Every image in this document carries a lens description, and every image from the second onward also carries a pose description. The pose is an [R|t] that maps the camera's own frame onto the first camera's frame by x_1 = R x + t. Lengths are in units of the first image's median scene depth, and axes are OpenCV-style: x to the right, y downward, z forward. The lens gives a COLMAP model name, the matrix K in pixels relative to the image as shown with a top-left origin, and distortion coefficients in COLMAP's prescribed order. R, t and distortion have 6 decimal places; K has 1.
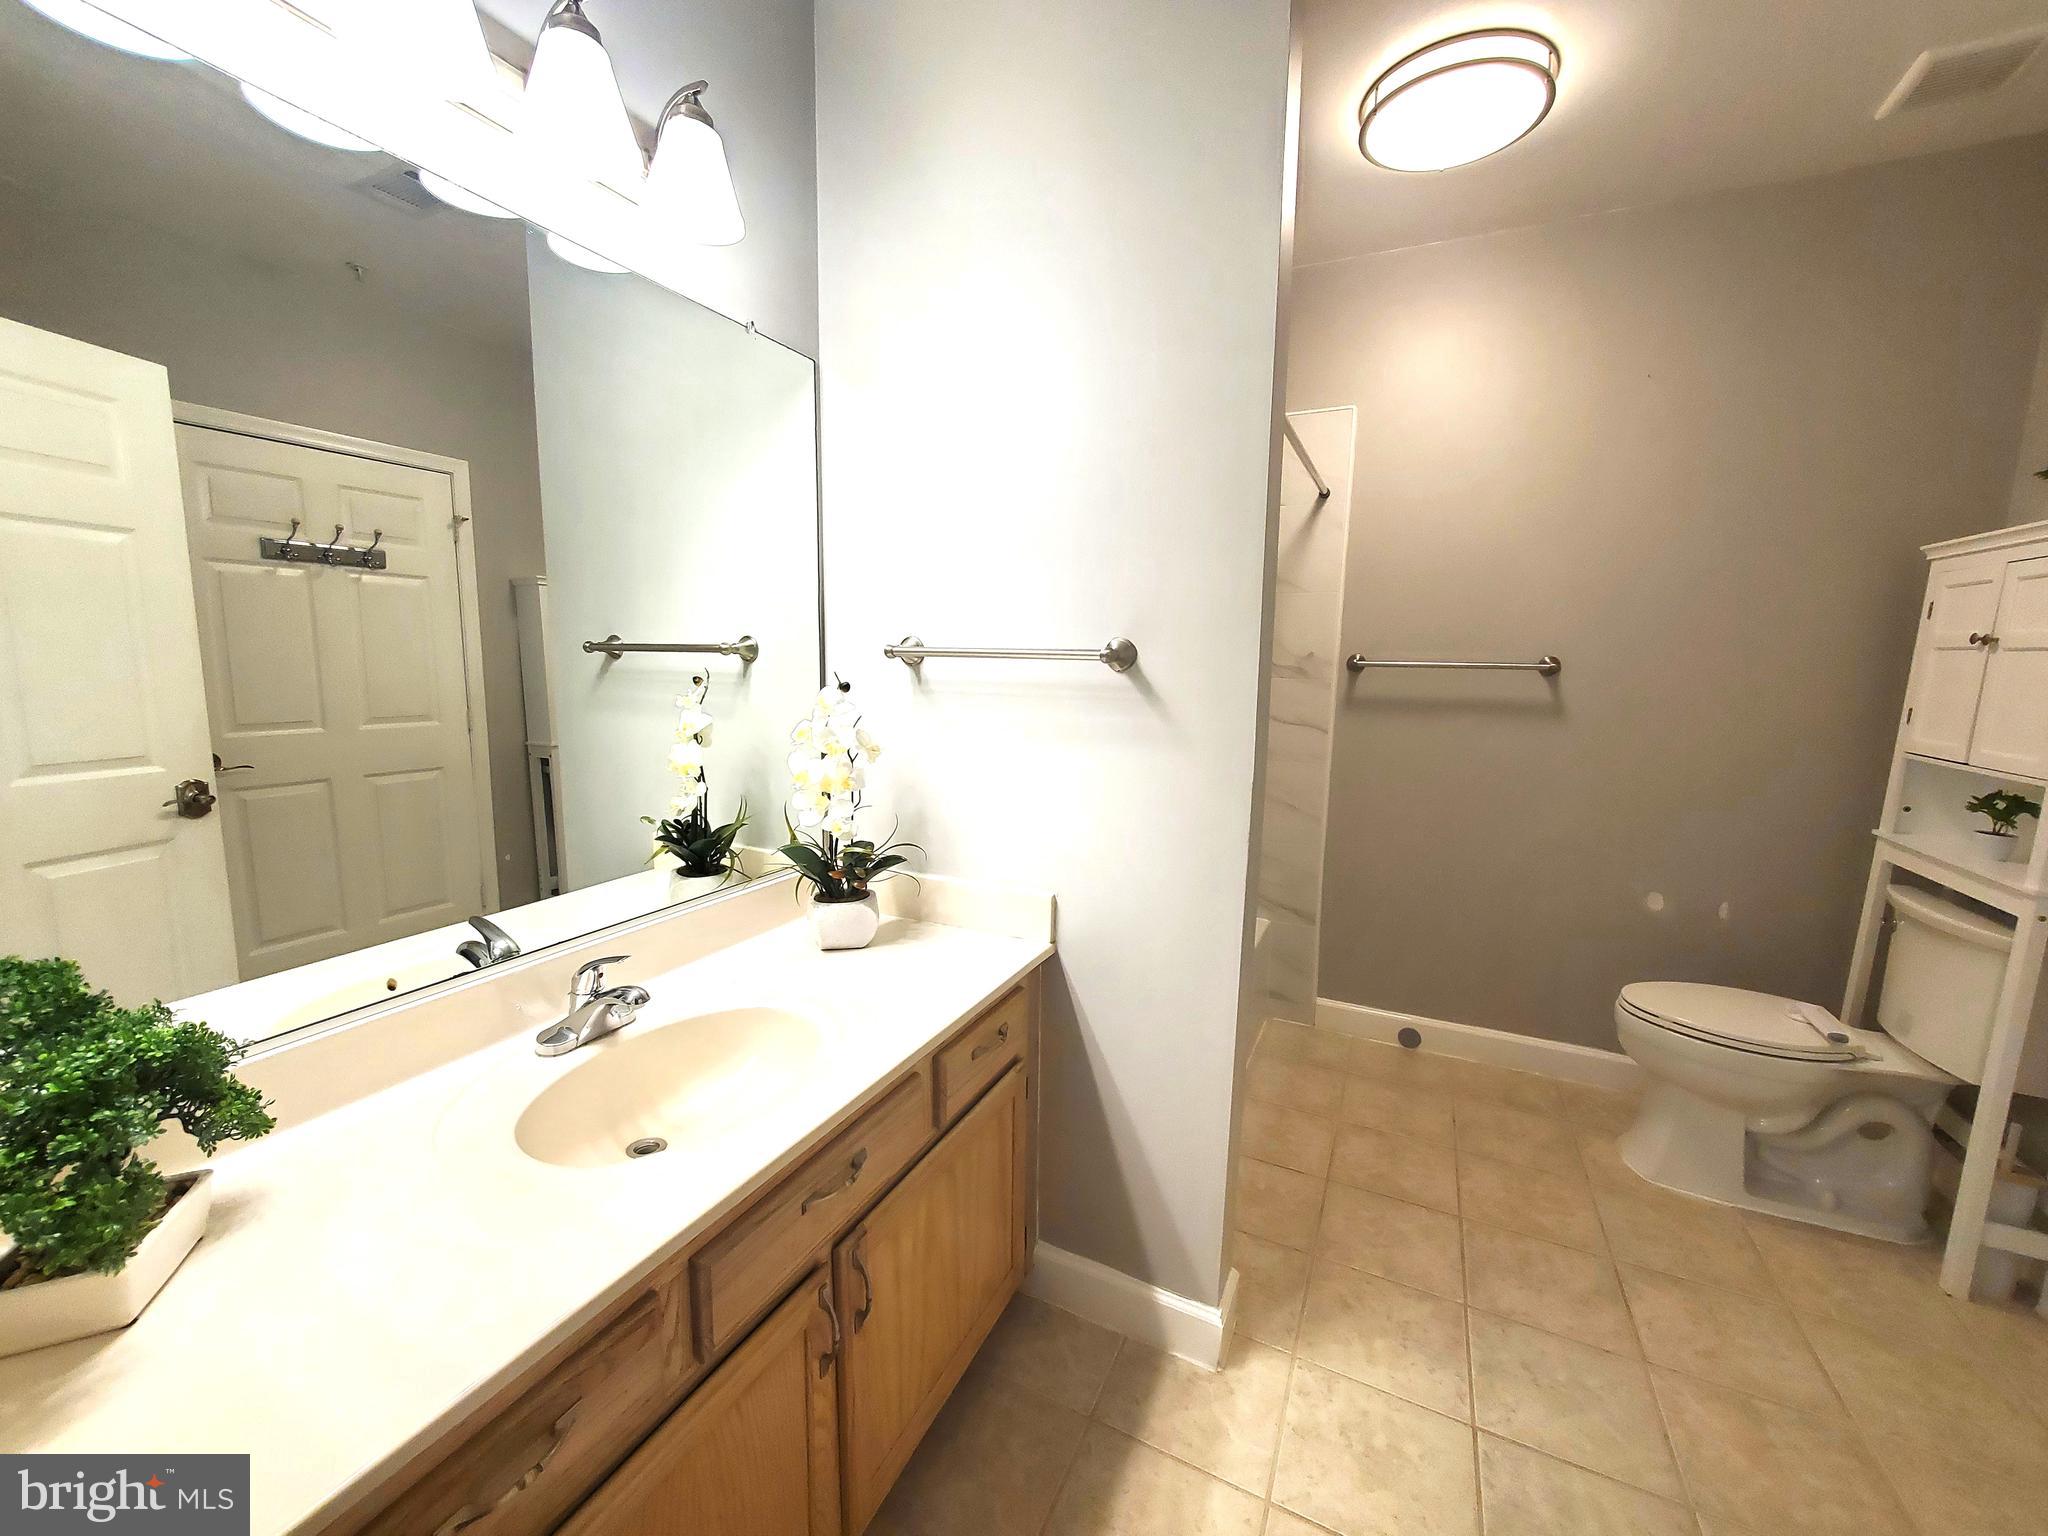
lens RADIAL K [[806.3, 0, 1024.0], [0, 806.3, 768.0], [0, 0, 1]] dist [0.002469, 0.000293]
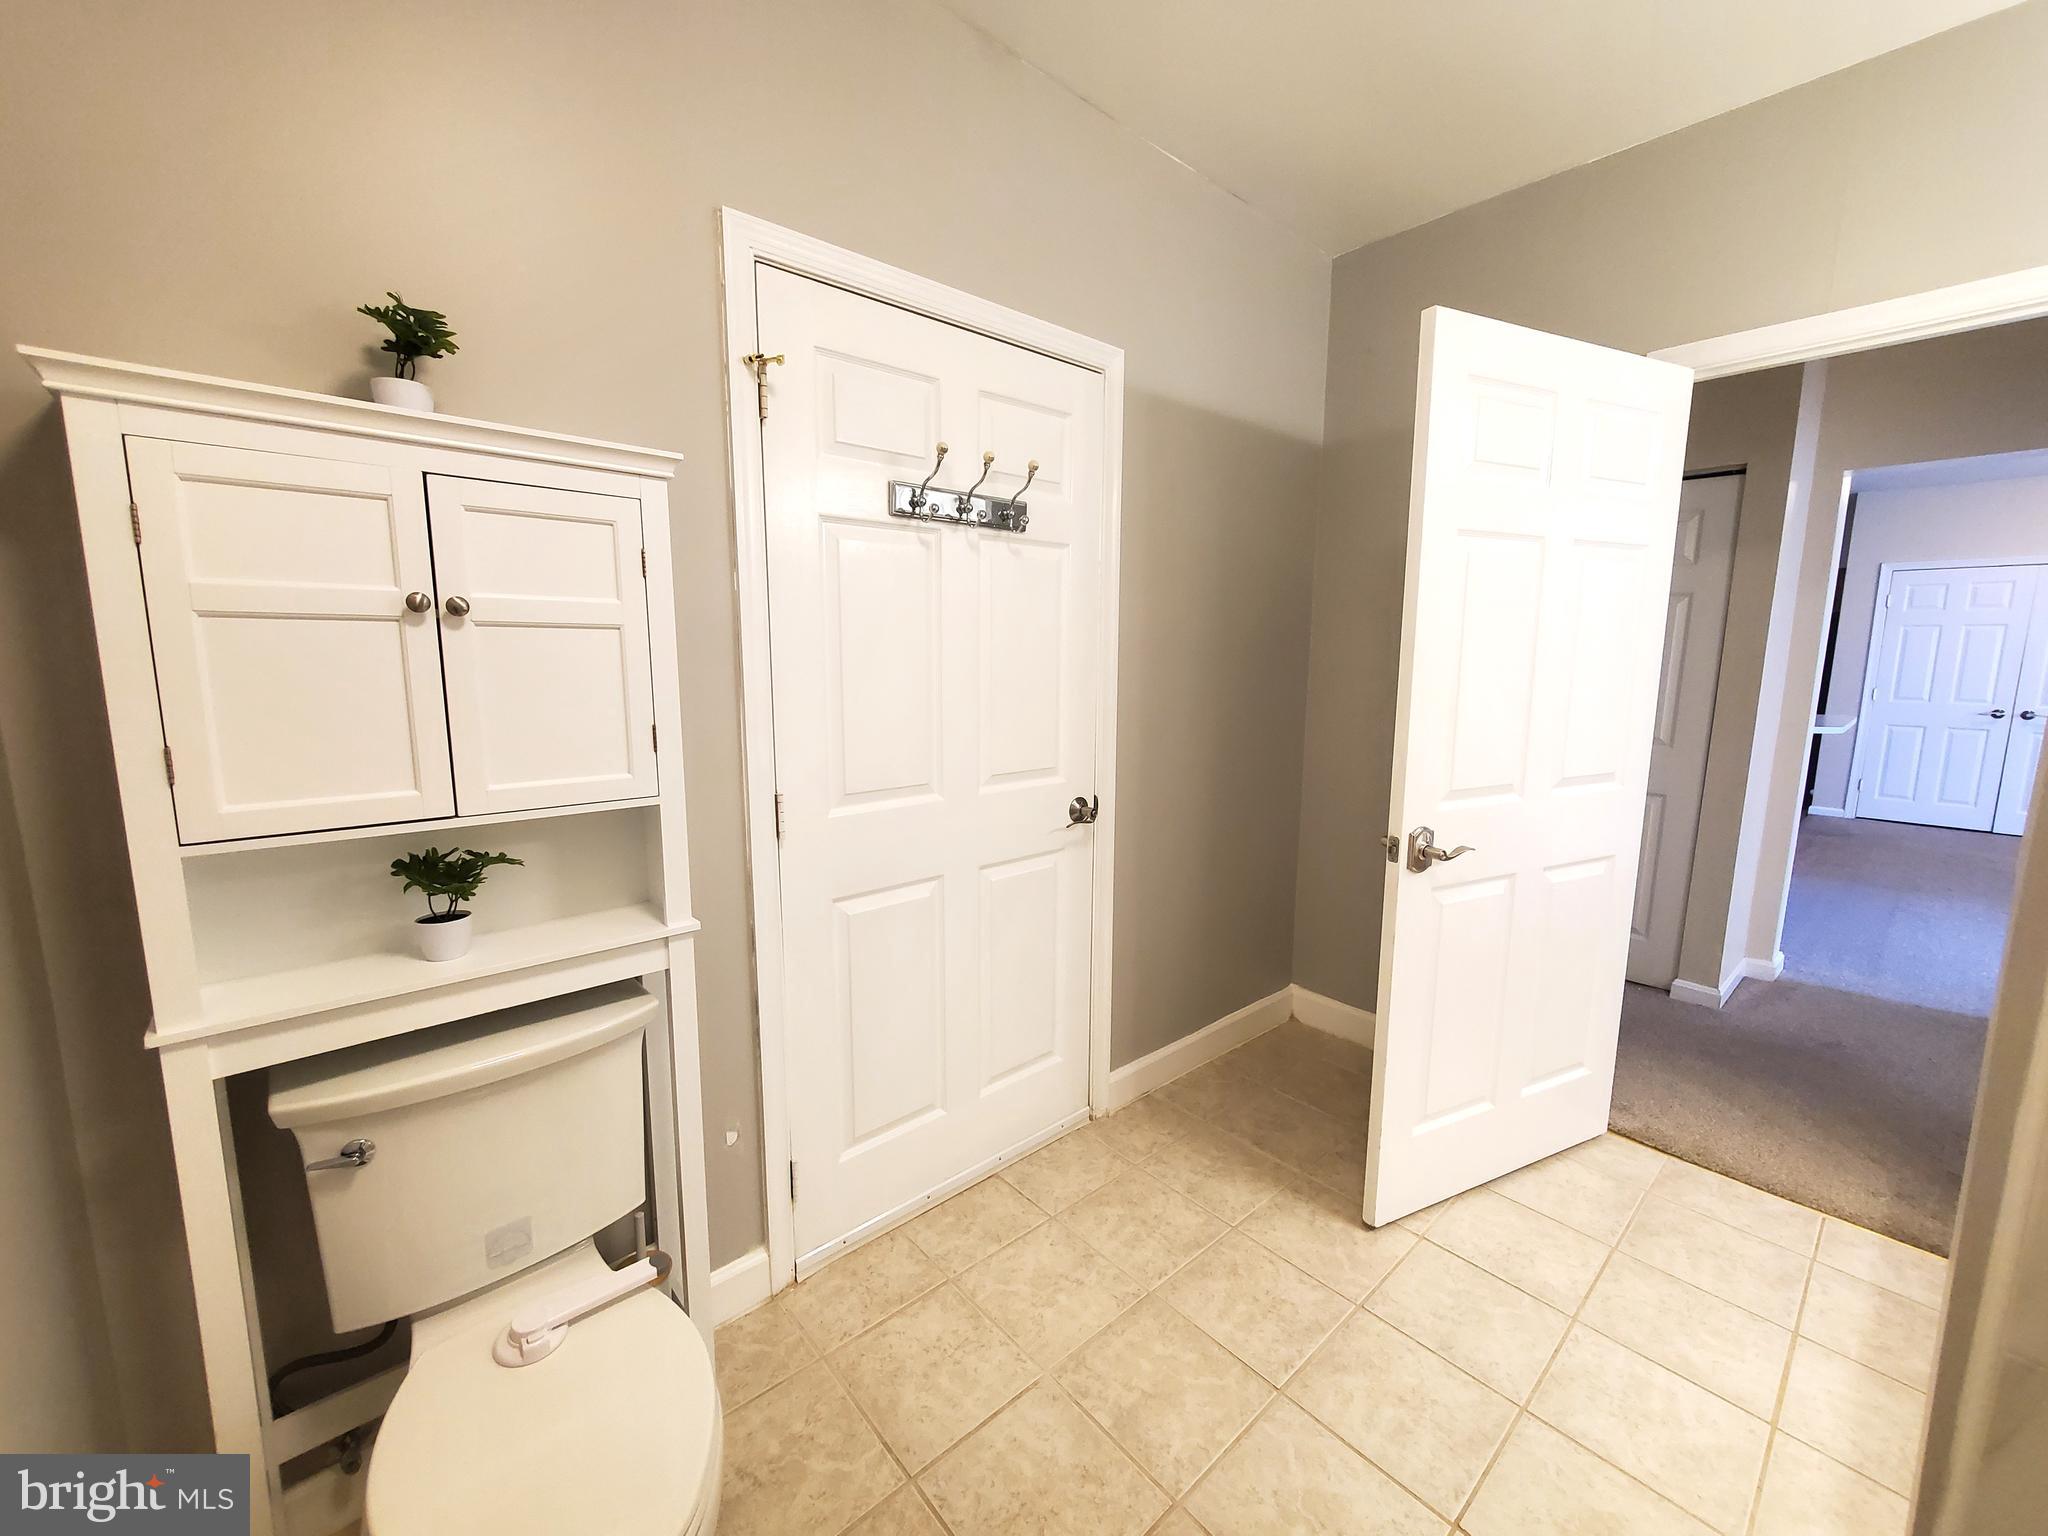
lens RADIAL K [[806.3, 0, 1024.0], [0, 806.3, 768.0], [0, 0, 1]] dist [0.002469, 0.000293]
pose [[-0.924074, -0.067755, 0.376161, 0.636687], [0.038281, 0.962808, 0.267462, -0.205711], [-0.380292, 0.261555, -0.887112, 1.550656]]
